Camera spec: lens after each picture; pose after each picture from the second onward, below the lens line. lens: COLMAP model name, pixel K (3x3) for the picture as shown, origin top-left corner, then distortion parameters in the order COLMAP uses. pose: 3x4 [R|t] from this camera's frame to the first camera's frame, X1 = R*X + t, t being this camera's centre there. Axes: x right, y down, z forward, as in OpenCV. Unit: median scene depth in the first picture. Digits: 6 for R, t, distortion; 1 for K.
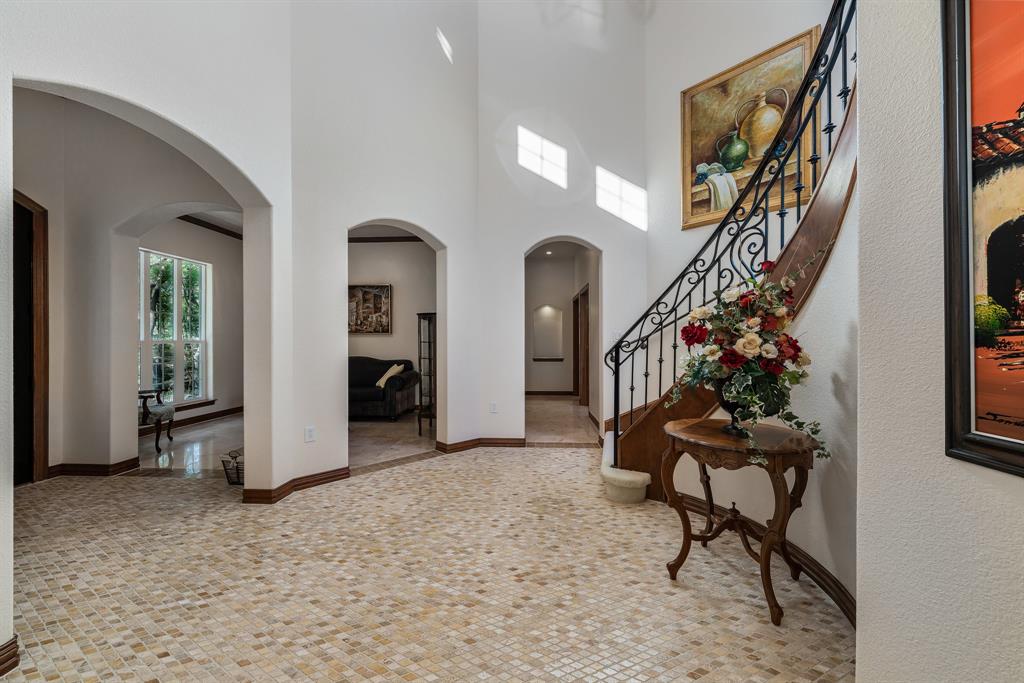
lens RADIAL K [[361.7, 0, 492.7], [0, 361.7, 338.1], [0, 0, 1]] dist [-0.001460, 0.000019]
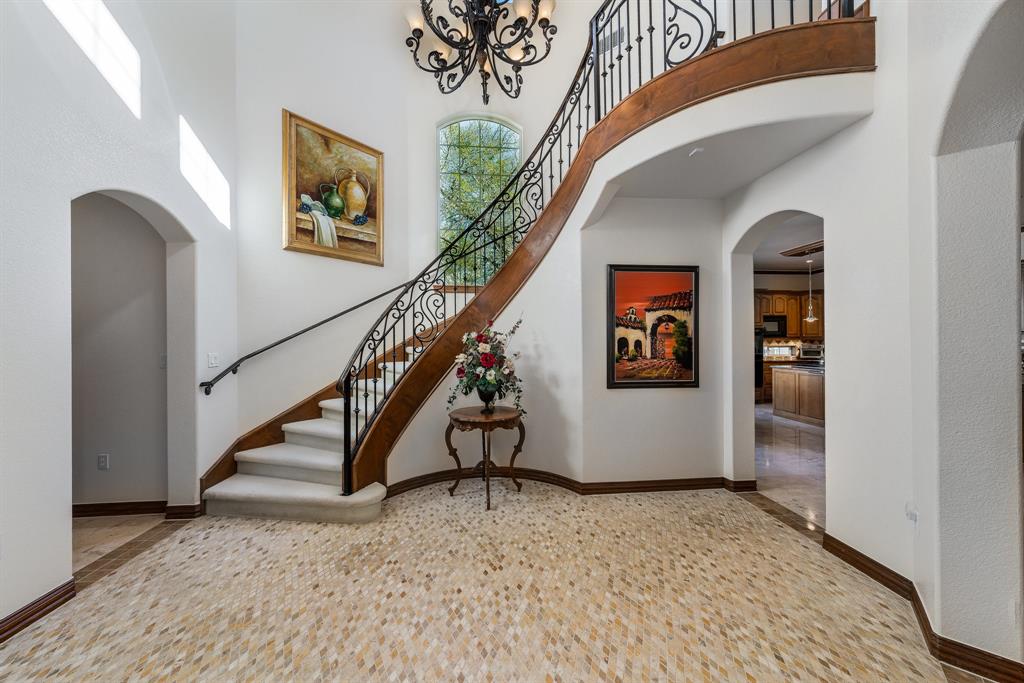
lens RADIAL K [[361.7, 0, 509.3], [0, 361.7, 338.9], [0, 0, 1]] dist [-0.001460, 0.000019]
pose [[-0.145281, 0.007418, 0.989363, -0.832662], [0.003558, 0.999969, -0.006975, -0.070413], [-0.989384, 0.002507, -0.145303, 0.832218]]
